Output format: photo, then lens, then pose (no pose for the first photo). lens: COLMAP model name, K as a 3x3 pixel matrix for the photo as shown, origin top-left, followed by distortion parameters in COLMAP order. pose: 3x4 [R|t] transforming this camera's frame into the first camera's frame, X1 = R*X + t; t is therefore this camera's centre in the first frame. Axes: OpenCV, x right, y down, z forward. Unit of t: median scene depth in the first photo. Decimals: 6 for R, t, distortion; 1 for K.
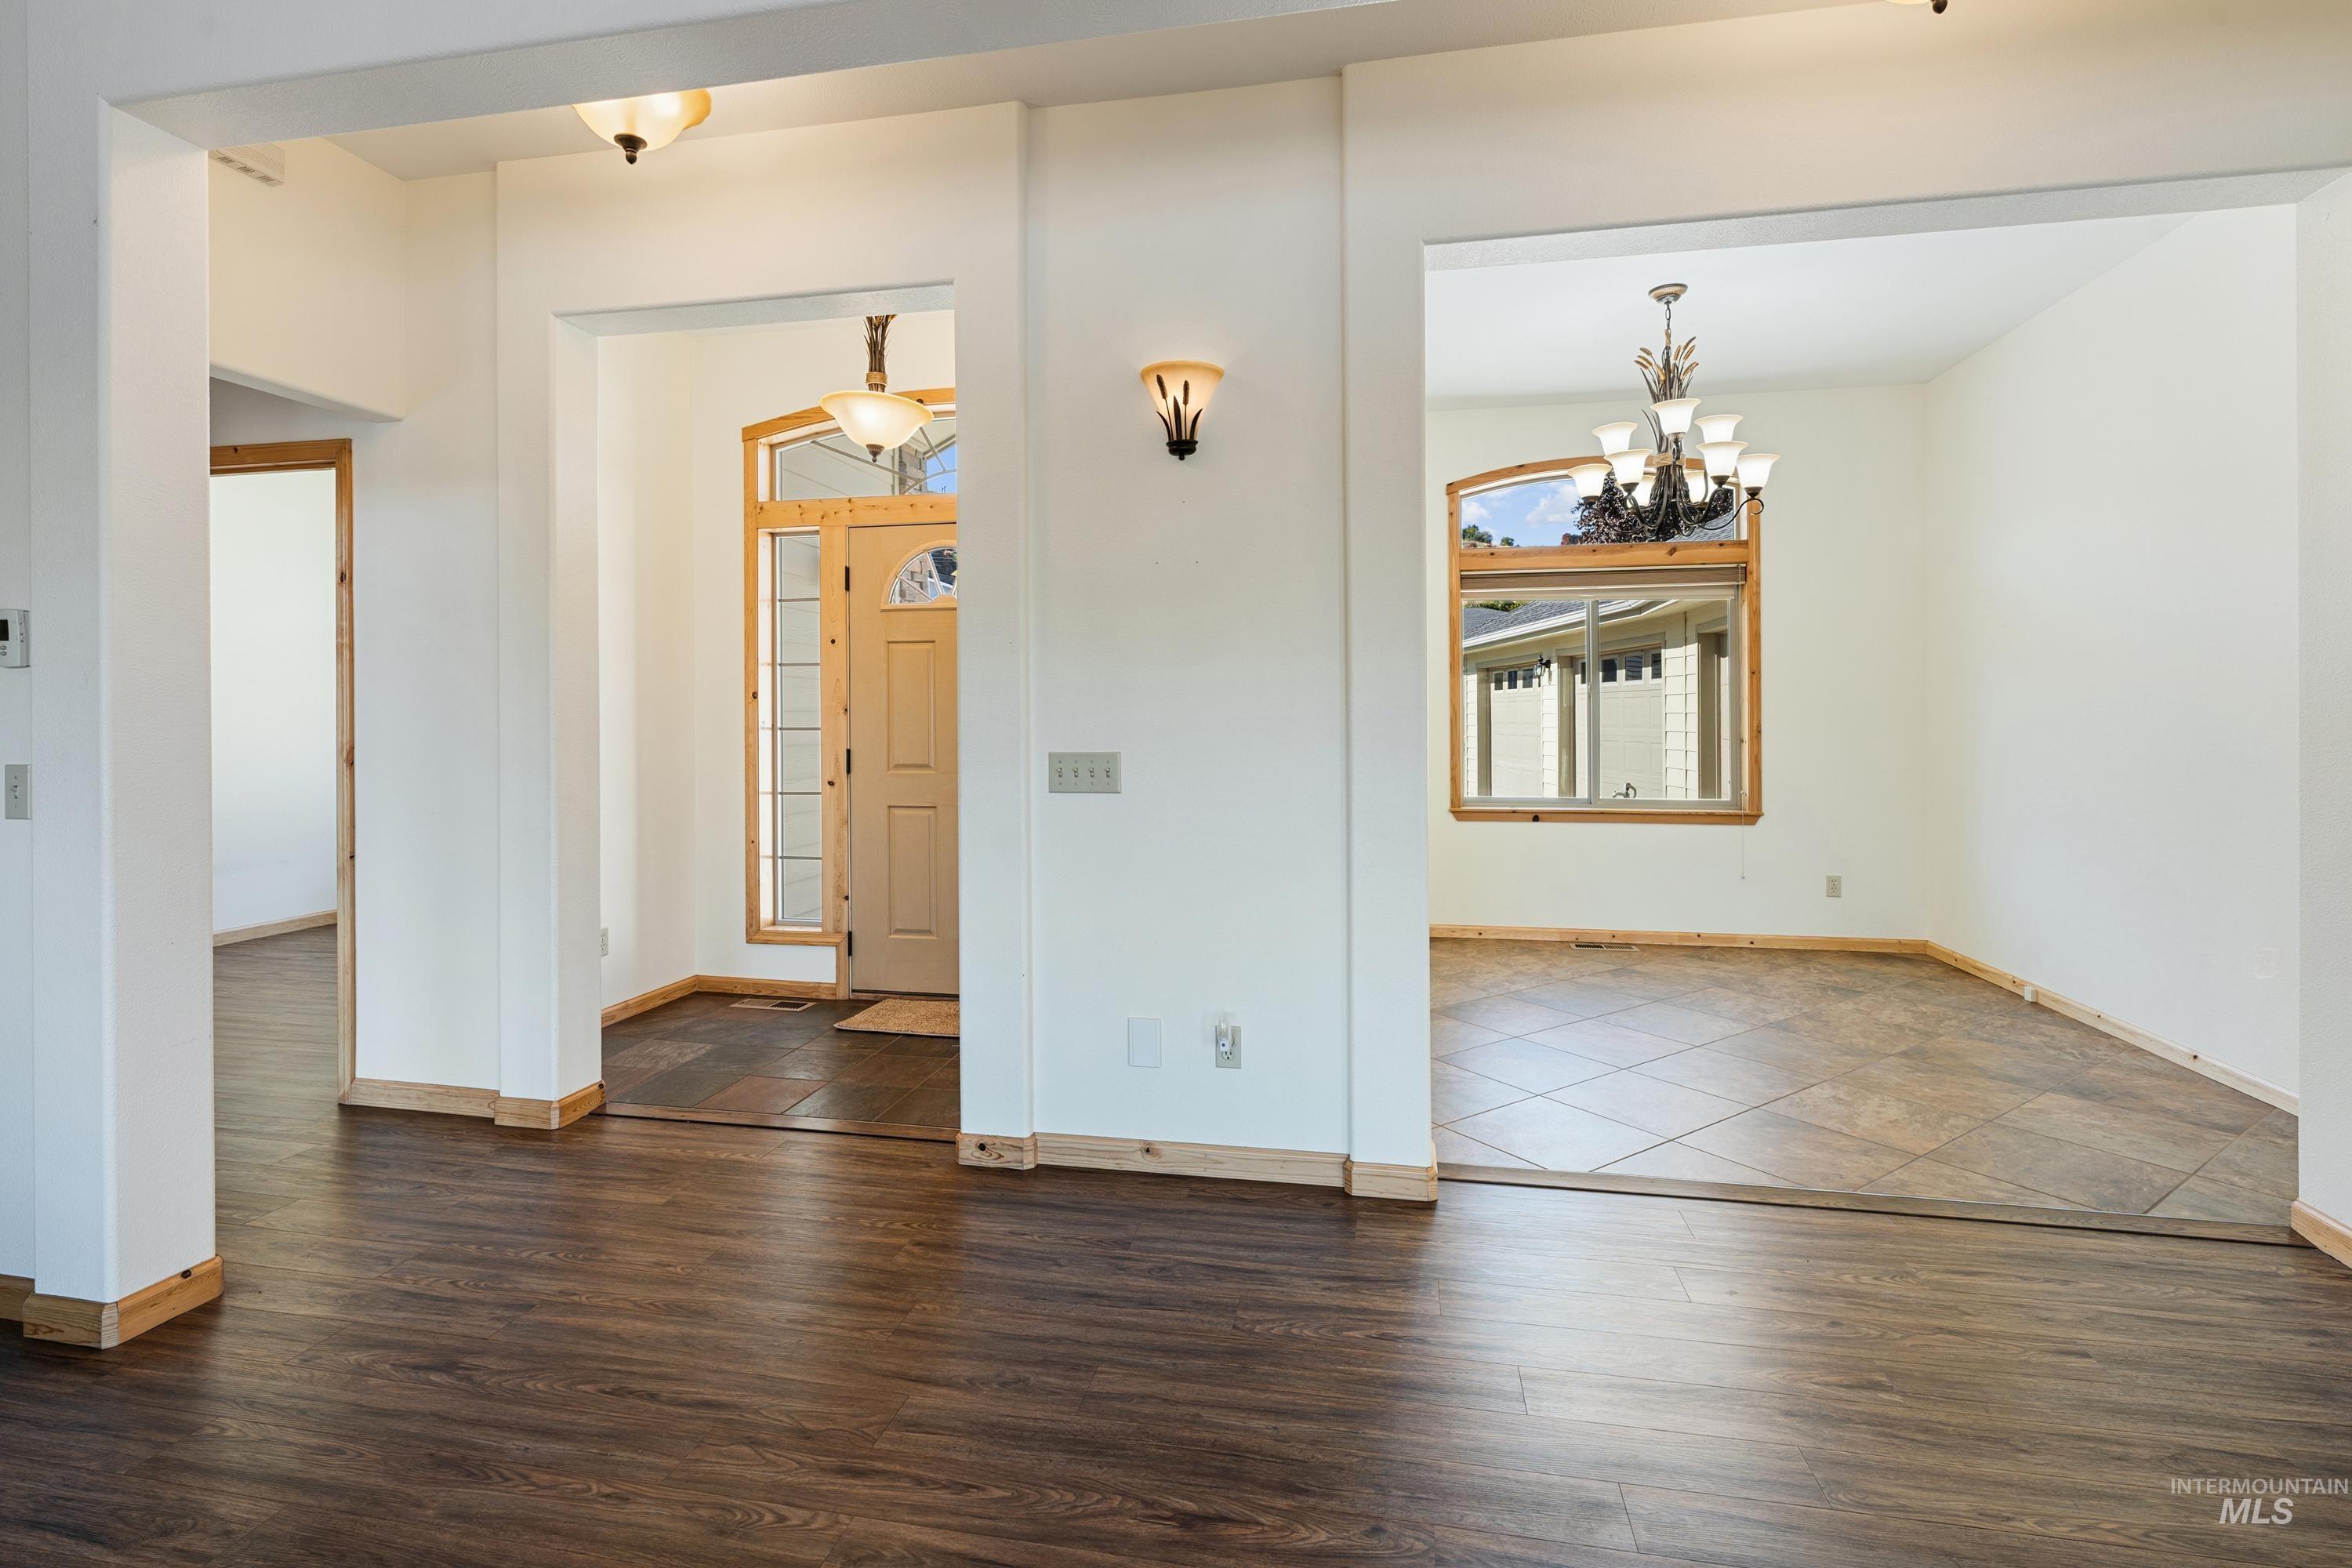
lens RADIAL K [[1088.2, 0, 1148.1], [0, 1088.2, 730.2], [0, 0, 1]] dist [-0.005032, 0.001796]
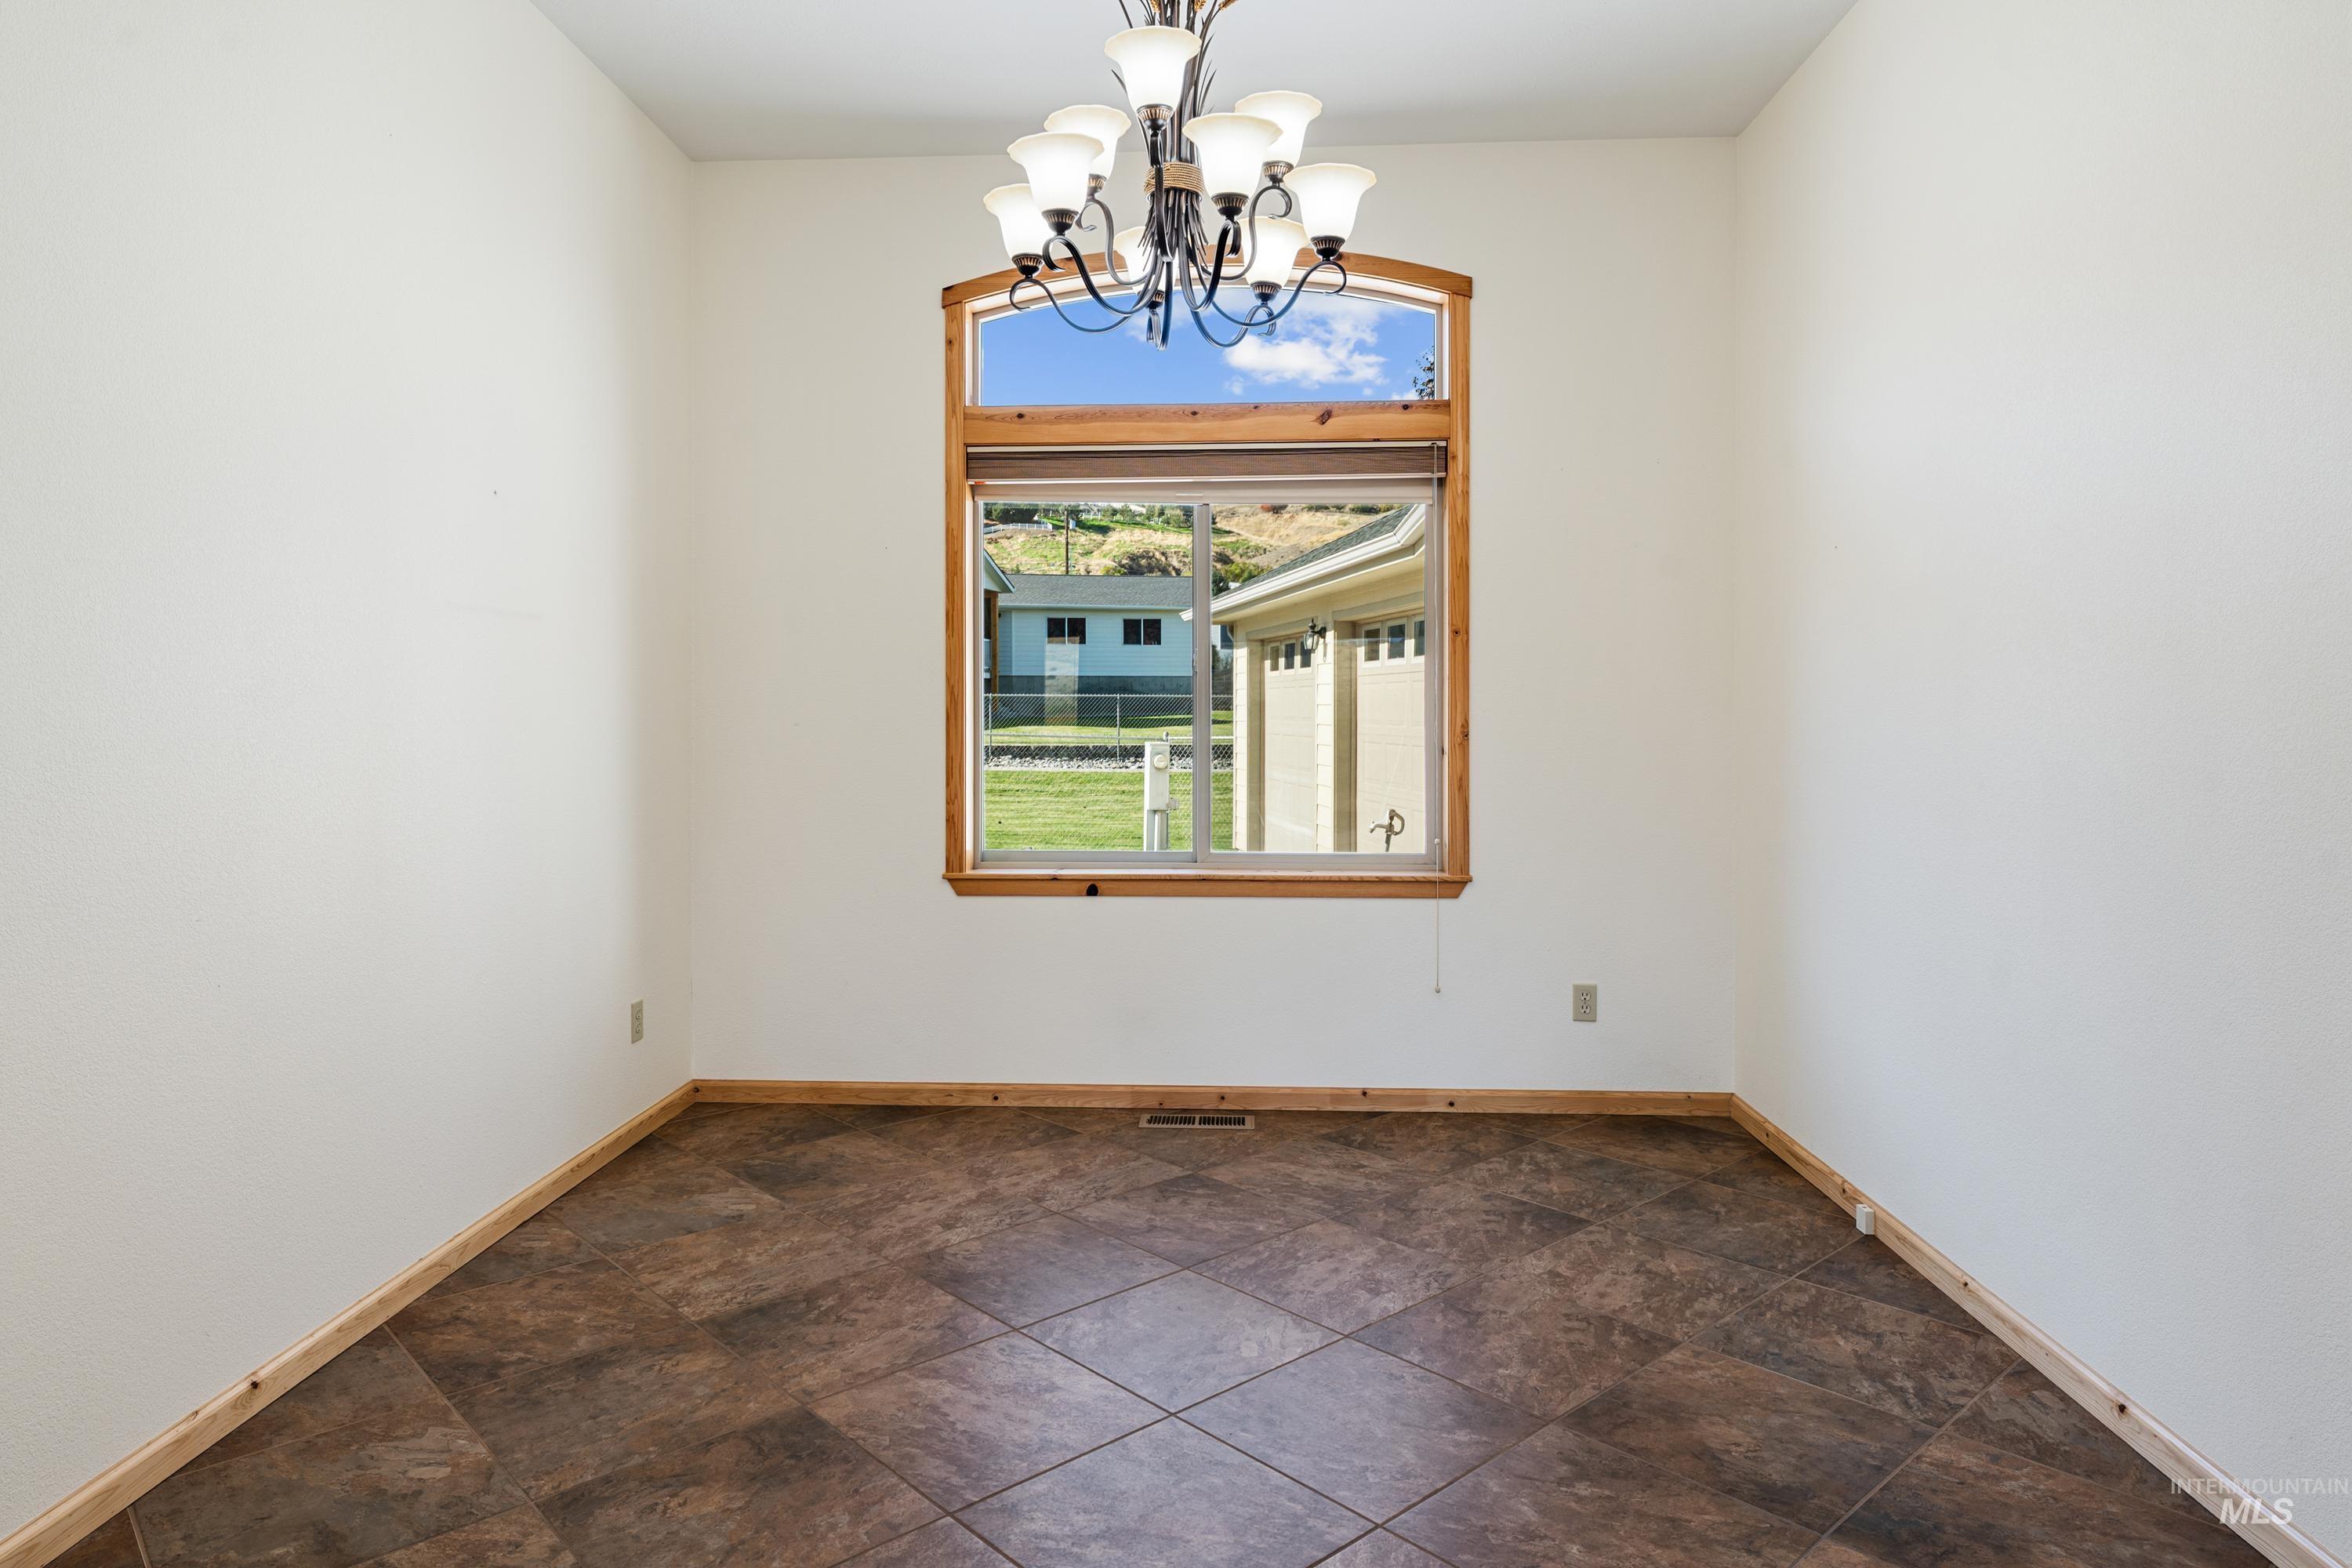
lens RADIAL K [[1406.6, 0, 1143.8], [0, 1406.6, 739.1], [0, 0, 1]] dist [-0.001615, -0.000768]
pose [[0.990755, -0.000479, 0.135664, 0.292437], [-0.000868, 0.999951, 0.009865, -0.003832], [-0.135662, -0.009891, 0.990706, 0.287734]]
